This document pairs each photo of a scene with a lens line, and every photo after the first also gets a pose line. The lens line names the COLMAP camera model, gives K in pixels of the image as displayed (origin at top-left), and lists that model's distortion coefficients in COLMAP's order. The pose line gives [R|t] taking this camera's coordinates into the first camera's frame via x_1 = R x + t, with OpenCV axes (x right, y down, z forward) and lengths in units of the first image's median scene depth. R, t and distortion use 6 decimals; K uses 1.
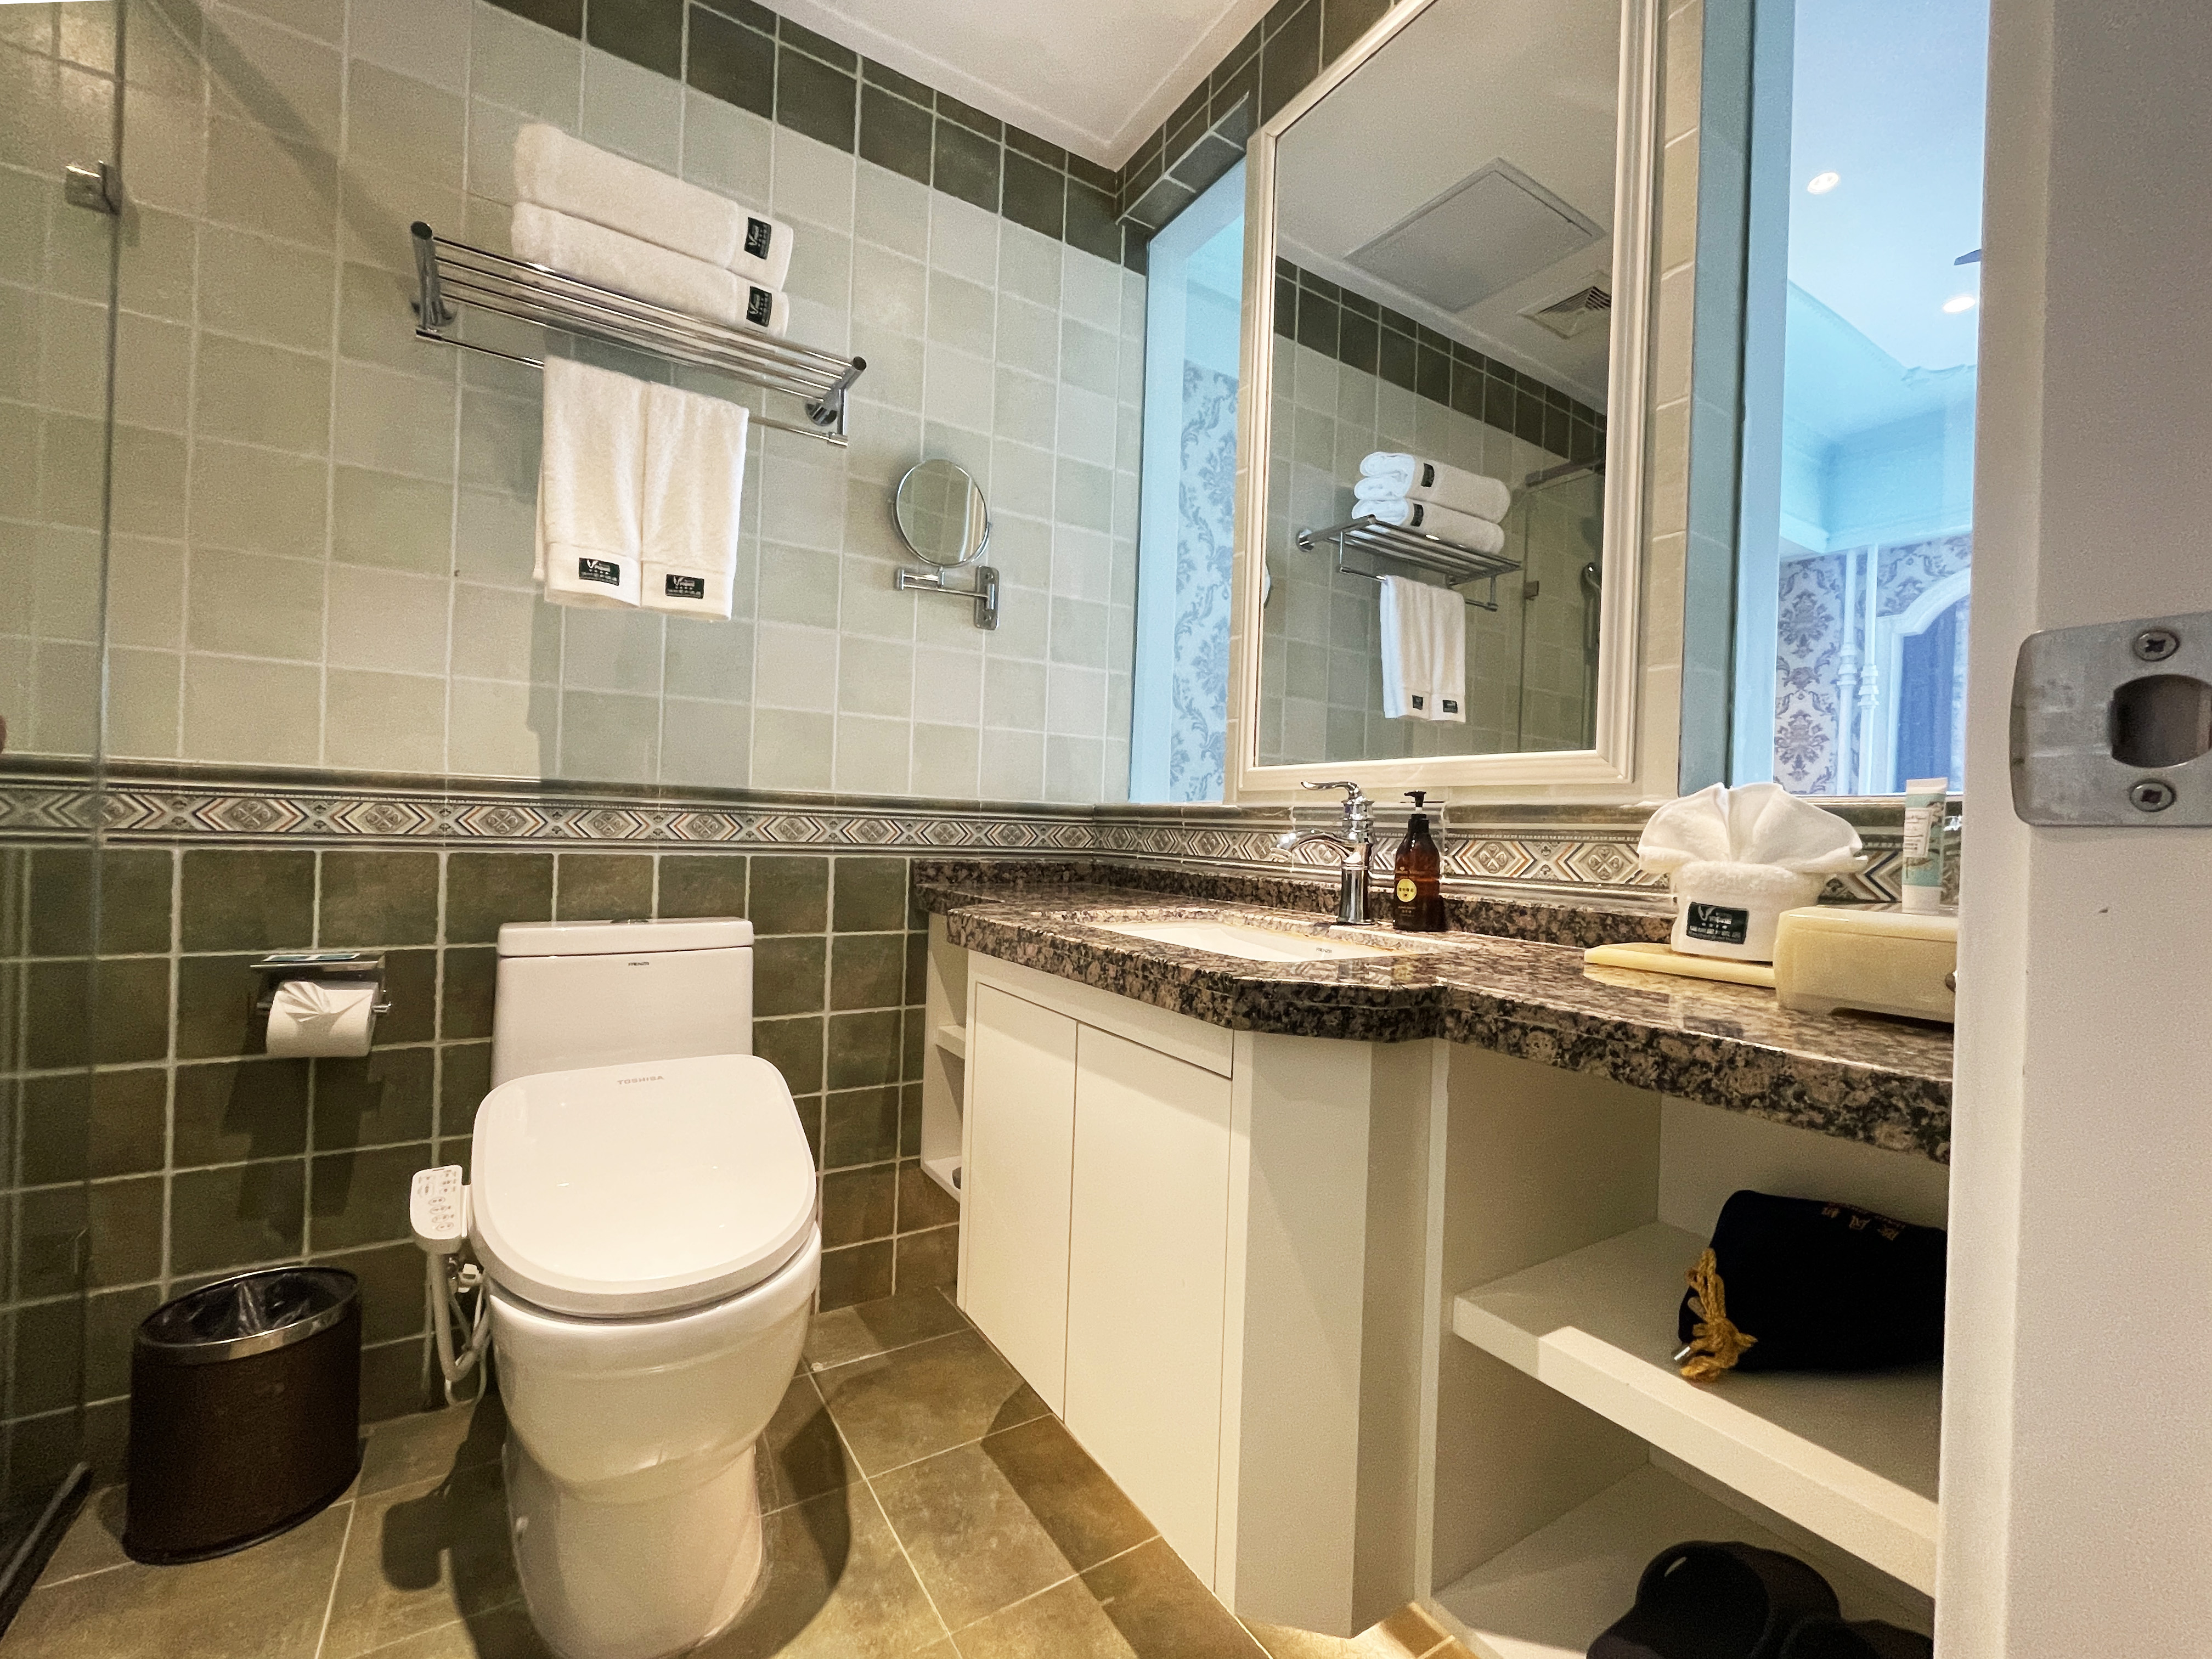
lens RADIAL K [[937.3, 0, 1110.1], [0, 937.3, 828.2], [0, 0, 1]] dist [-0.000964, -0.000453]
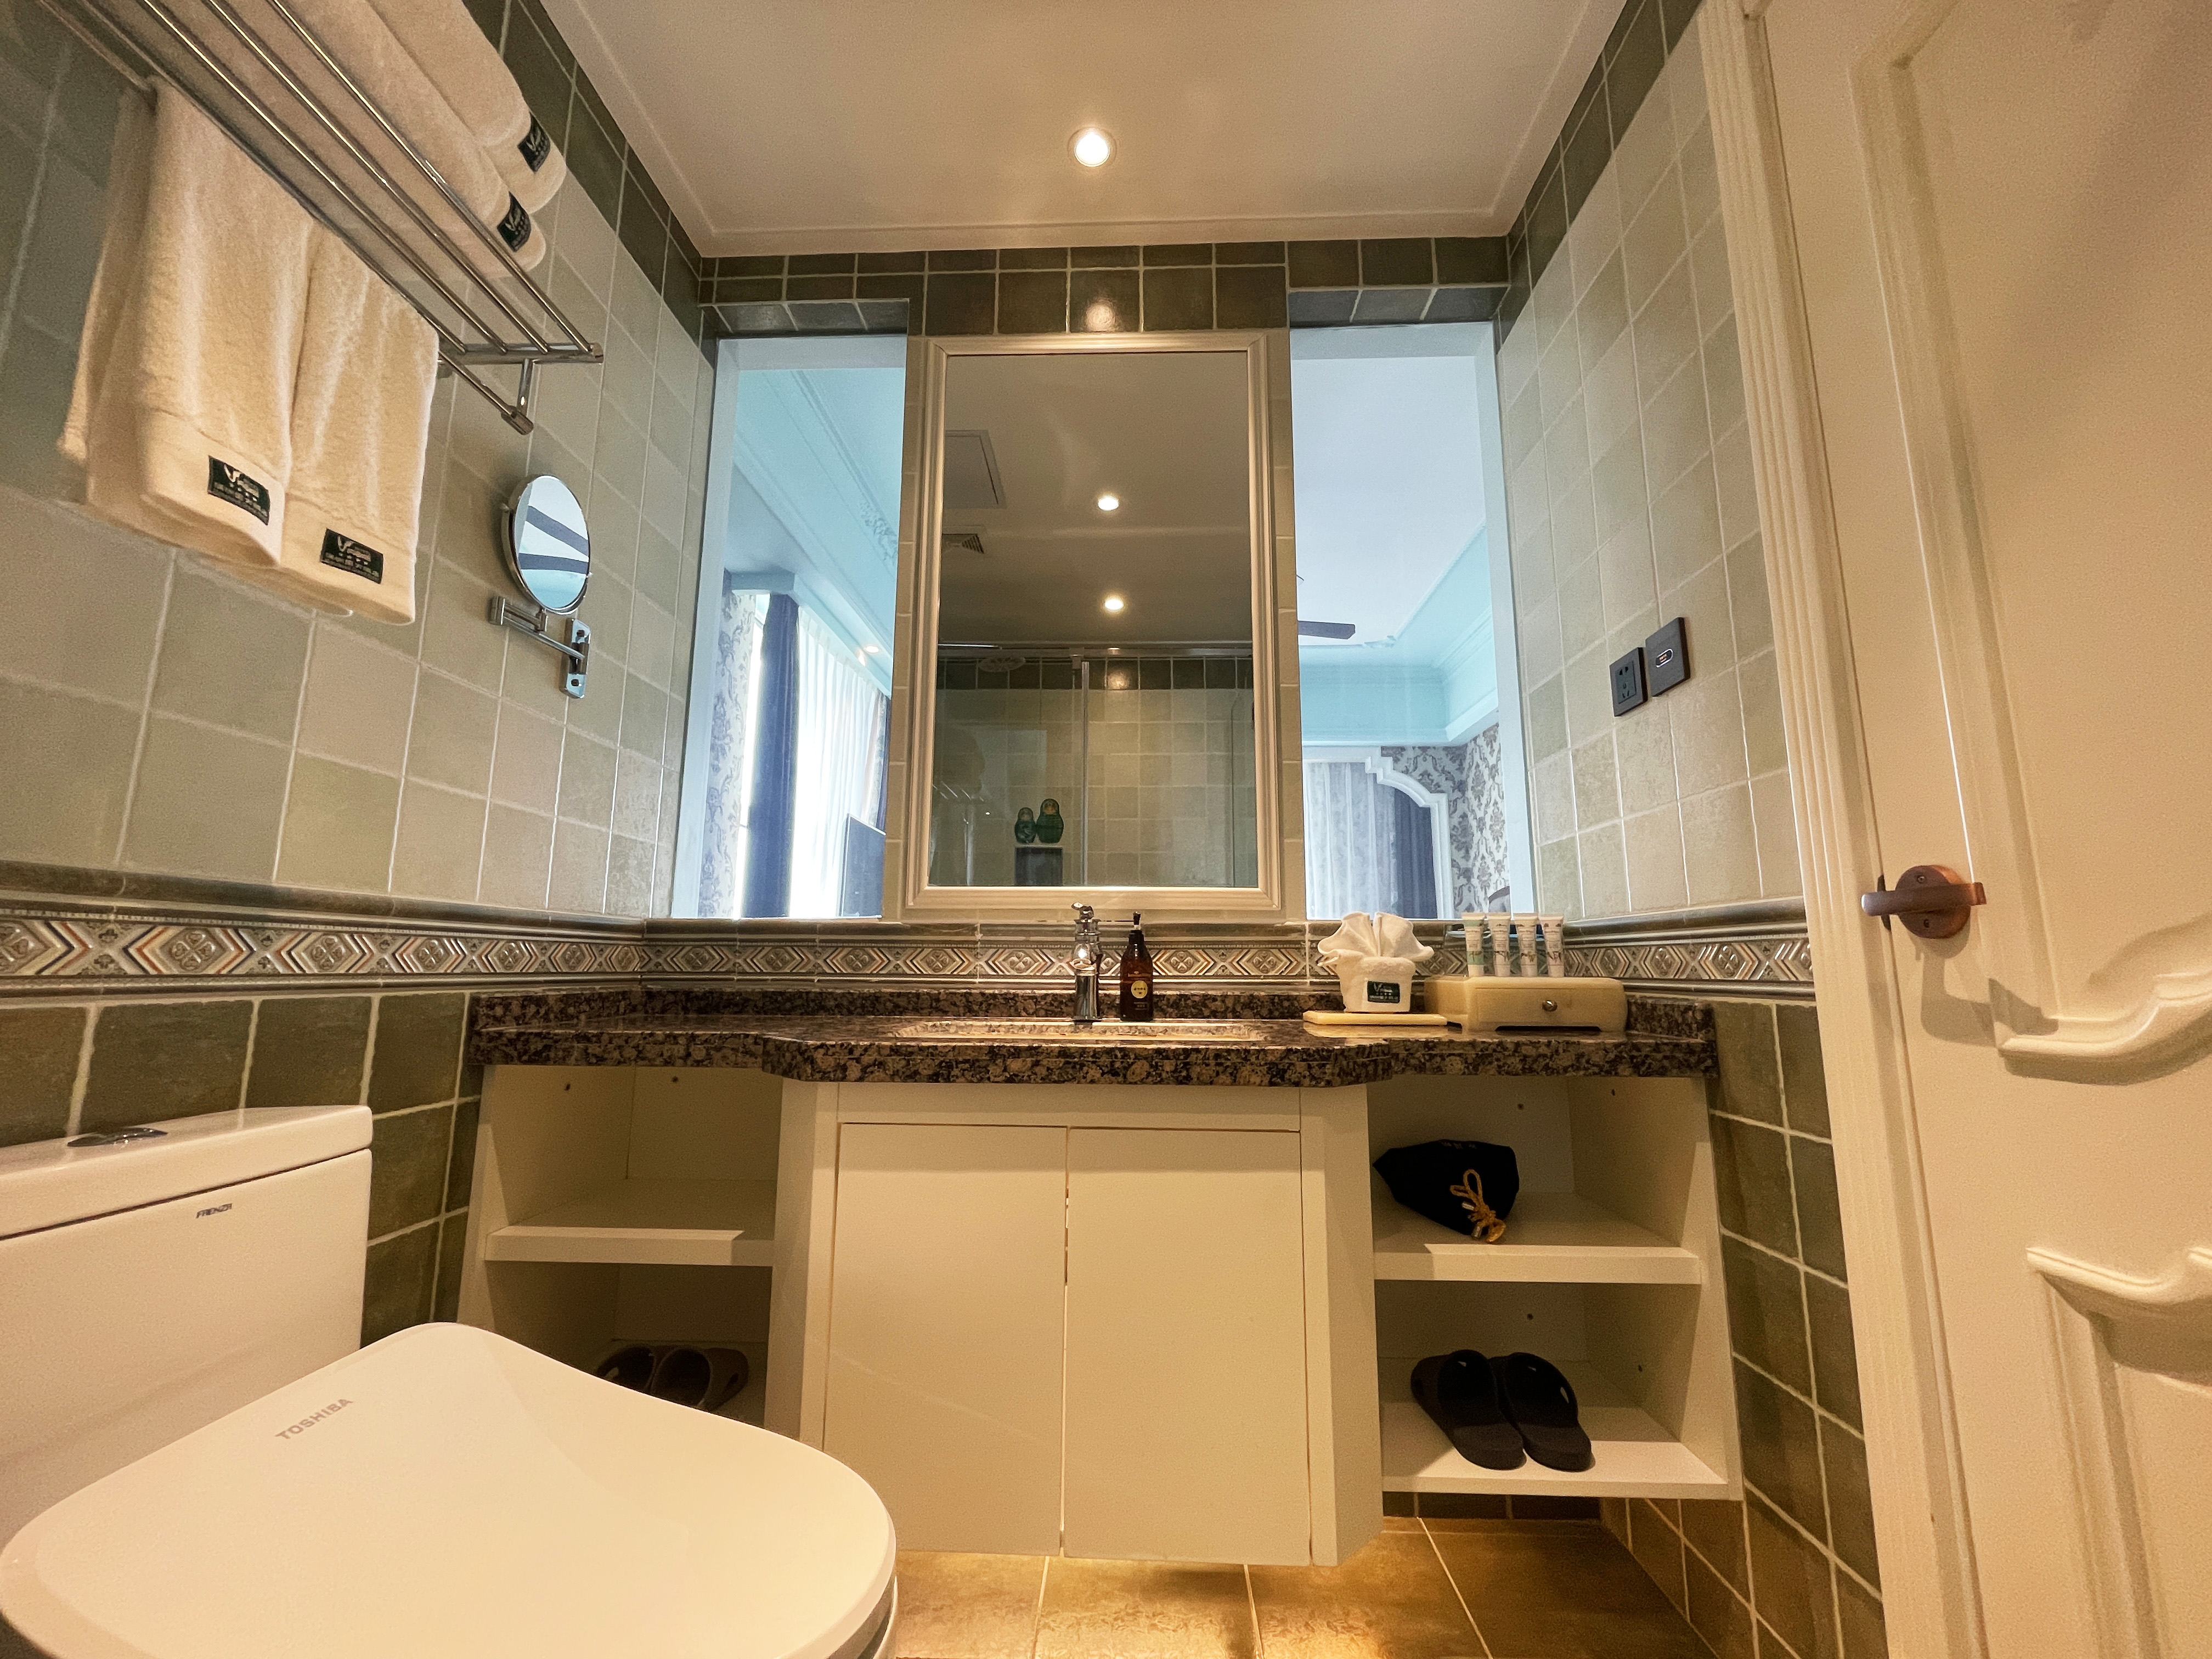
lens RADIAL K [[891.8, 0, 1103.1], [0, 891.8, 826.2], [0, 0, 1]] dist [-0.002109, -0.000182]
pose [[0.574039, 0.097606, 0.812989, -0.638716], [0.013272, 0.991630, -0.128425, 0.000299], [-0.818720, 0.084511, 0.567939, 0.280852]]
